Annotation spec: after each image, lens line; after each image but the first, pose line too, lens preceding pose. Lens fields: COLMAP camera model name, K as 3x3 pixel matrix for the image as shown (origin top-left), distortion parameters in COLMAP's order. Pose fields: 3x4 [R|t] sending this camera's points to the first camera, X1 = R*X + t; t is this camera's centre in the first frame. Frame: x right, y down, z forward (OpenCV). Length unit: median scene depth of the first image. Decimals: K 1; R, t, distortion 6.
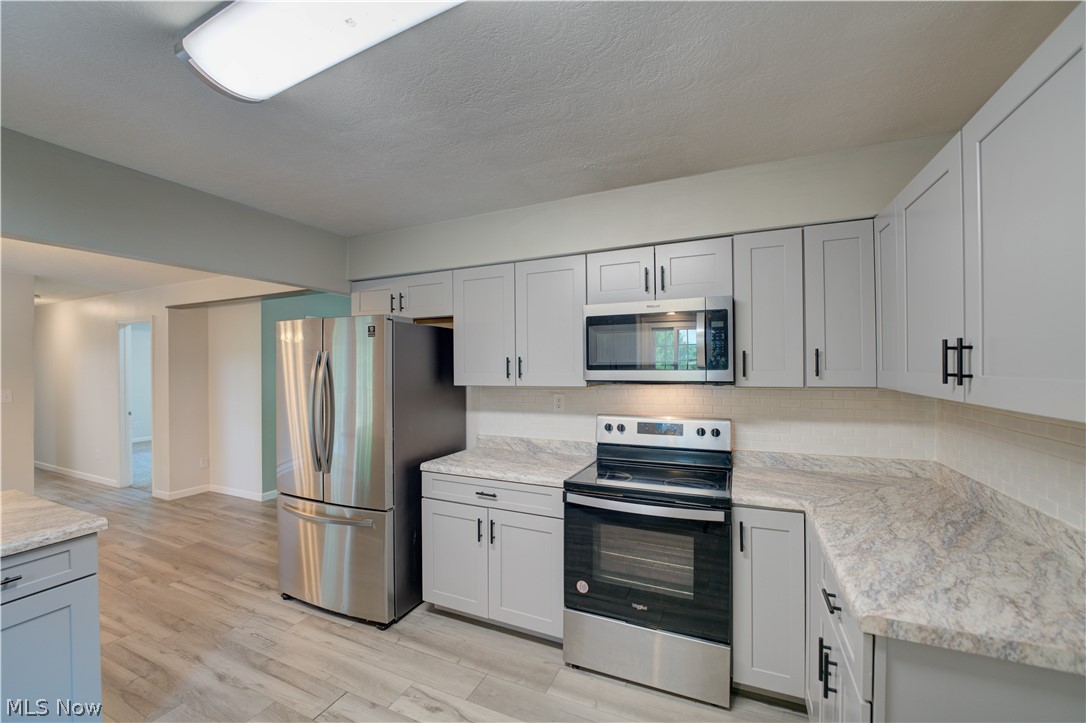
lens RADIAL K [[436.0, 0, 541.9], [0, 436.0, 365.5], [0, 0, 1]] dist [-0.033109, 0.005696]
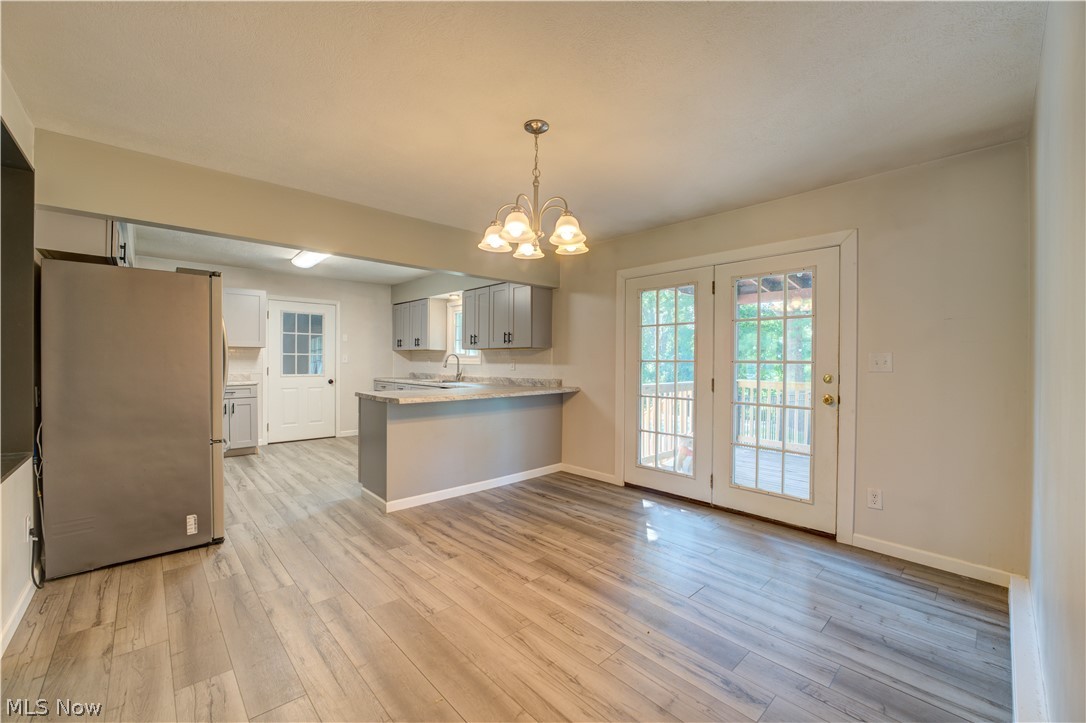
lens RADIAL K [[436.0, 0, 541.9], [0, 436.0, 365.5], [0, 0, 1]] dist [-0.033109, 0.005696]
pose [[-0.919721, -0.006344, 0.392521, -1.993001], [-0.003861, 0.999967, 0.007116, 0.123128], [-0.392554, 0.005029, -0.919715, 1.909981]]
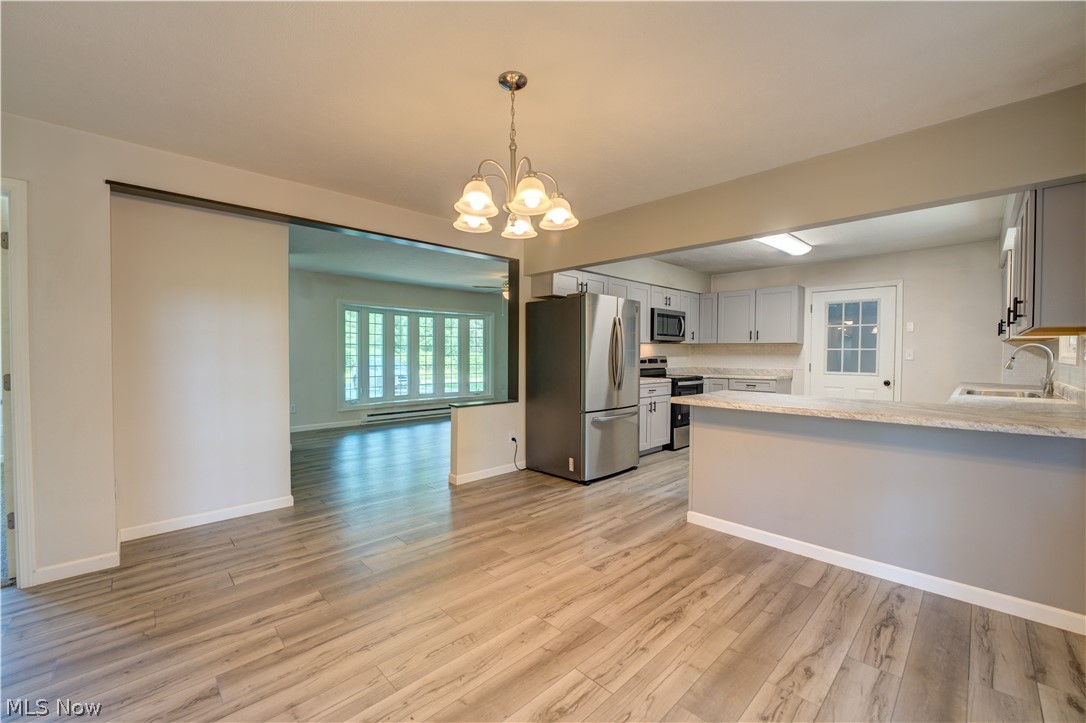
lens RADIAL K [[436.0, 0, 541.9], [0, 436.0, 365.5], [0, 0, 1]] dist [-0.033109, 0.005696]
pose [[0.373247, -0.020038, 0.927515, -2.340305], [-0.008446, 0.999652, 0.024995, 0.120754], [-0.927693, -0.017163, 0.372948, 0.698464]]
